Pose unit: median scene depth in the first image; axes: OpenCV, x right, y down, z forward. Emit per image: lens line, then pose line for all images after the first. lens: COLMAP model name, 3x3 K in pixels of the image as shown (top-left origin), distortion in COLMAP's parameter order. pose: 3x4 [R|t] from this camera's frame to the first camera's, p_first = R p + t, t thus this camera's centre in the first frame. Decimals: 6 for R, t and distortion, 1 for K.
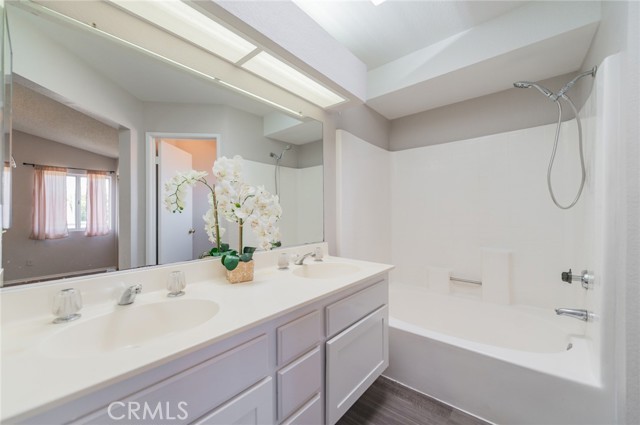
lens RADIAL K [[250.3, 0, 324.8], [0, 250.3, 214.3], [0, 0, 1]] dist [0.008556, -0.001248]
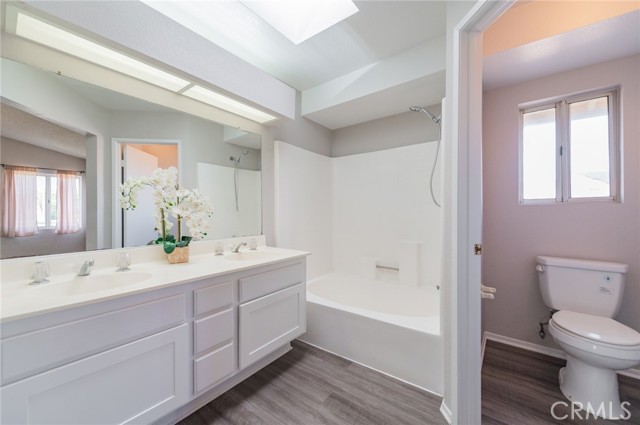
lens RADIAL K [[250.3, 0, 315.9], [0, 250.3, 213.5], [0, 0, 1]] dist [0.008556, -0.001248]
pose [[0.999203, -0.000247, 0.039919, 0.230776], [0.000228, 1.000000, 0.000497, 0.009192], [-0.039920, -0.000488, 0.999203, -0.233058]]
